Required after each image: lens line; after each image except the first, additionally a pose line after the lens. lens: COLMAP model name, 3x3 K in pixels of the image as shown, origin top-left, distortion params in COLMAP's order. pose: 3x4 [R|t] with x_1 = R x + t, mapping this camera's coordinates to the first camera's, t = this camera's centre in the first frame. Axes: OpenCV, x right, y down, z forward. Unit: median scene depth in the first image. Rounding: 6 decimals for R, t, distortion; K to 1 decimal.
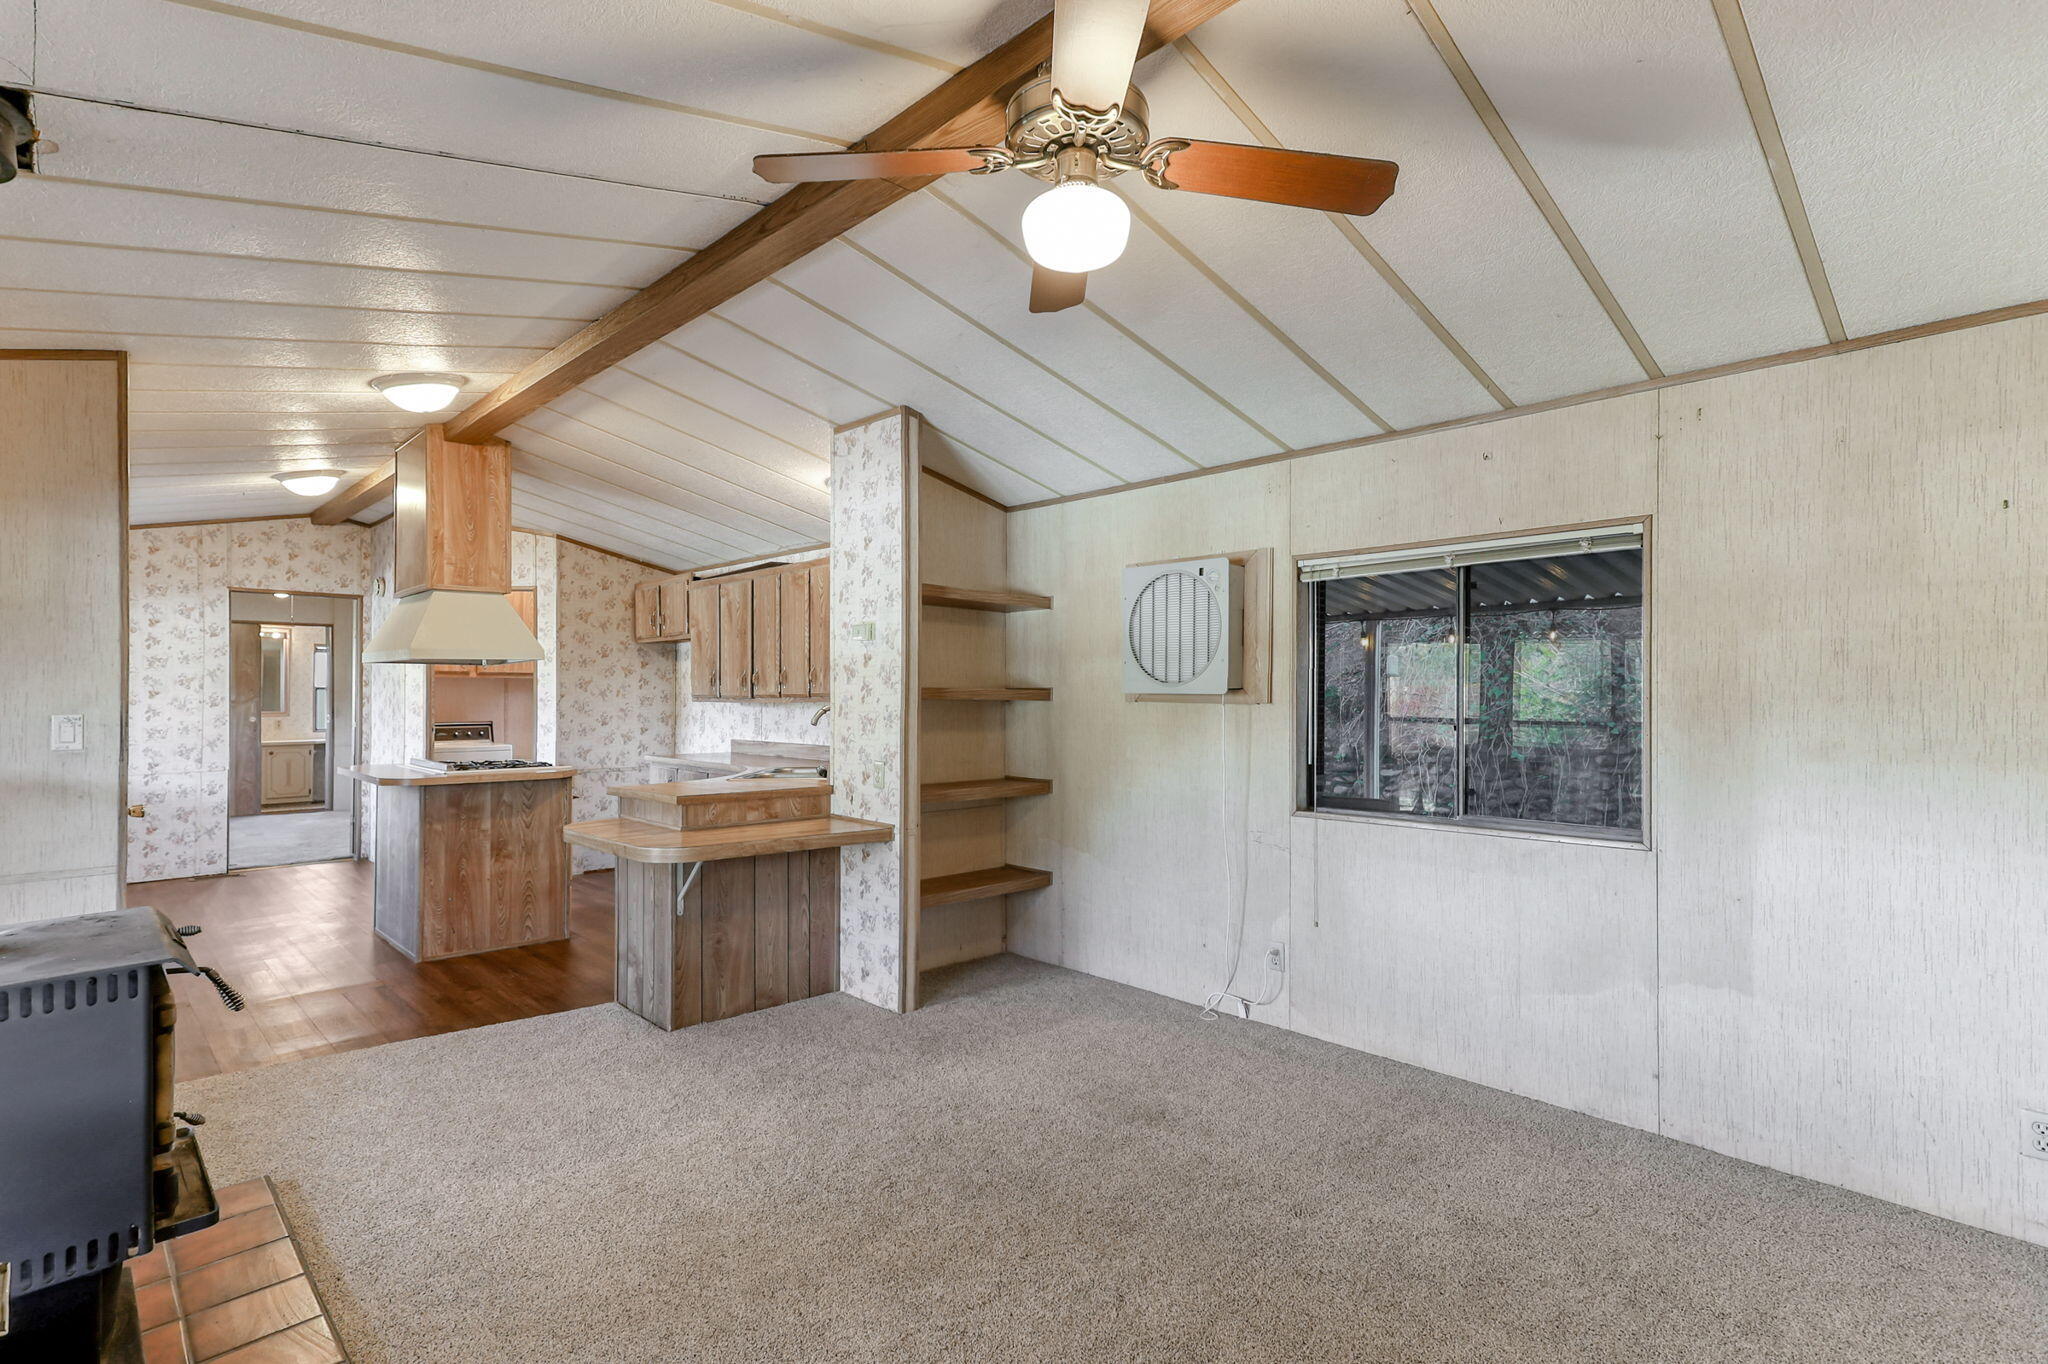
lens RADIAL K [[931.8, 0, 1023.8], [0, 931.8, 703.7], [0, 0, 1]] dist [0.019300, -0.000201]
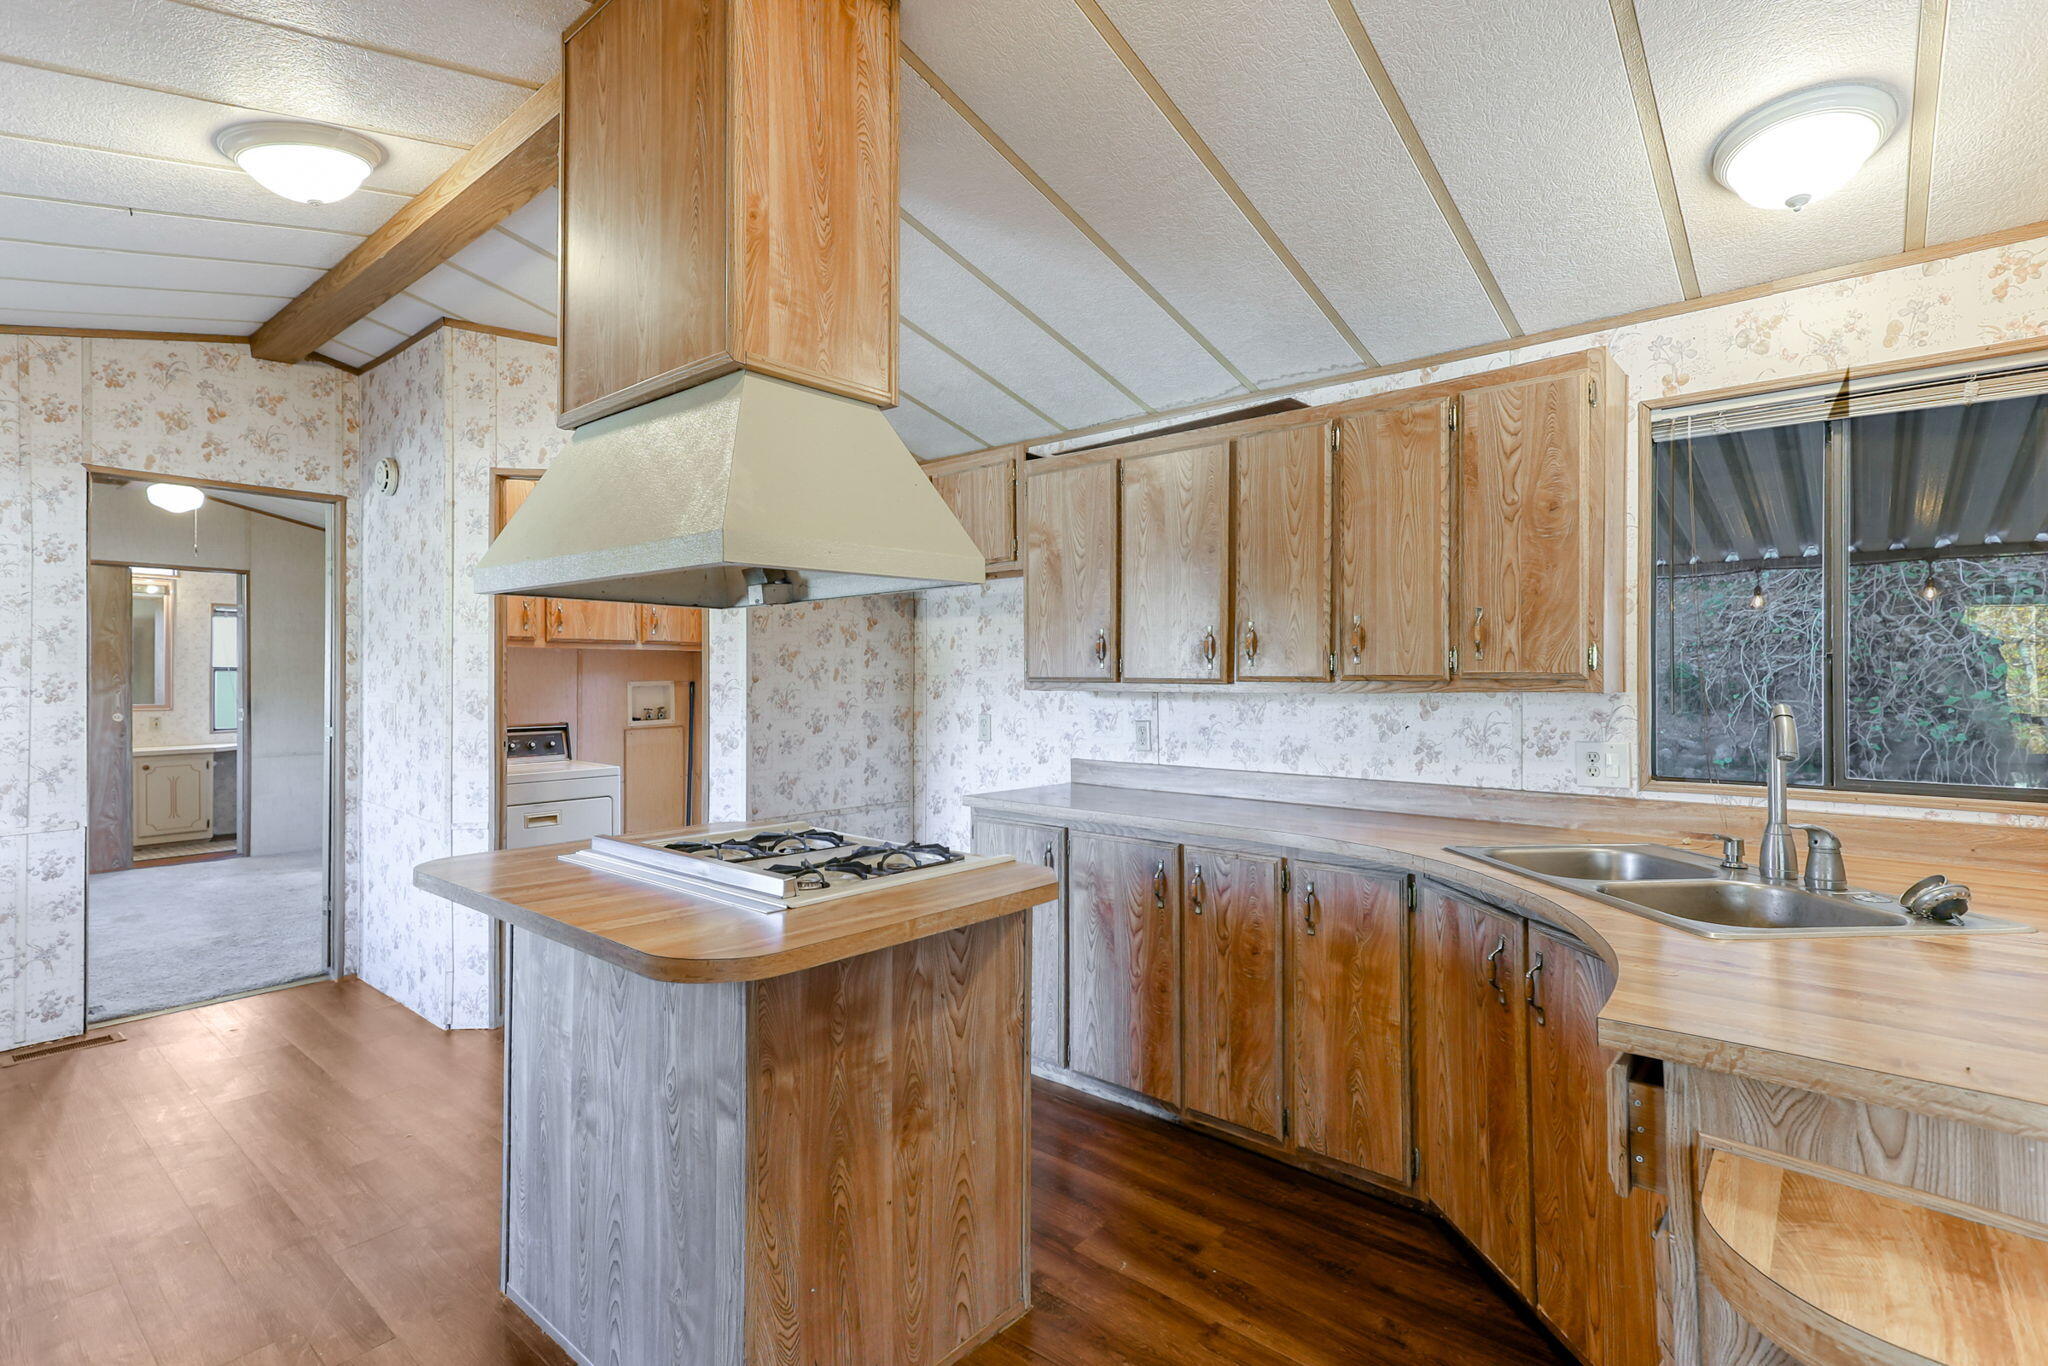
lens RADIAL K [[963.3, 0, 1024.0], [0, 963.3, 683.0], [0, 0, 1]] dist [0.019904, 0.000804]
pose [[0.997393, -0.002542, 0.072113, -0.380906], [0.002795, 0.999990, -0.003398, -0.004065], [-0.072104, 0.003591, 0.997391, 0.442182]]
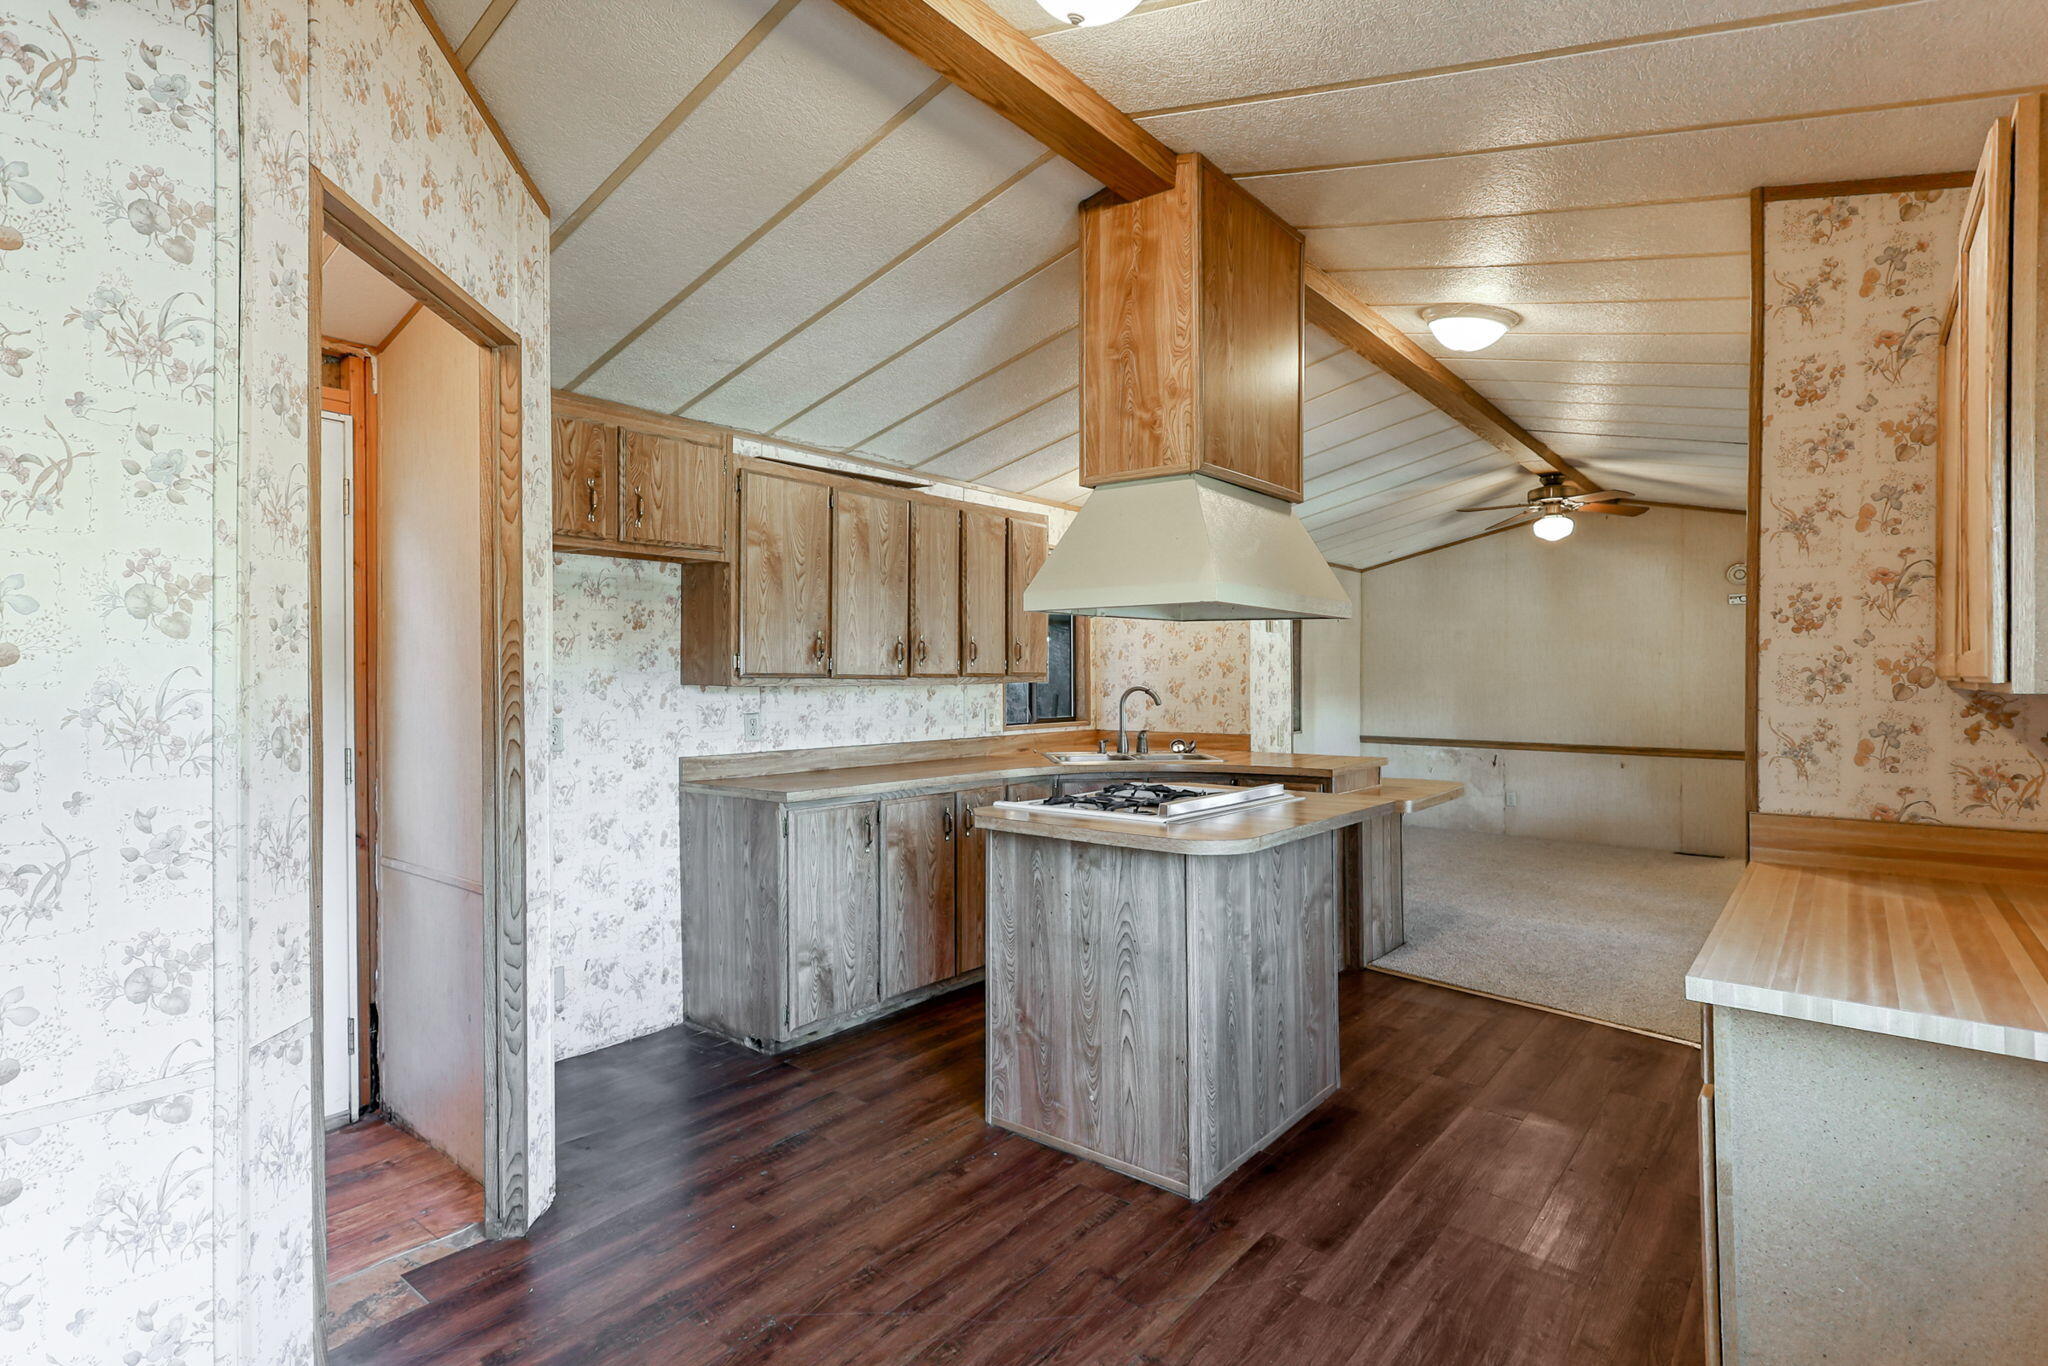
lens RADIAL K [[963.3, 0, 1024.0], [0, 963.3, 683.0], [0, 0, 1]] dist [0.019904, 0.000804]
pose [[-0.065132, -0.010003, 0.997827, -0.867097], [0.004812, 0.999935, 0.010338, -0.008345], [-0.997865, 0.005475, -0.065079, 0.842855]]
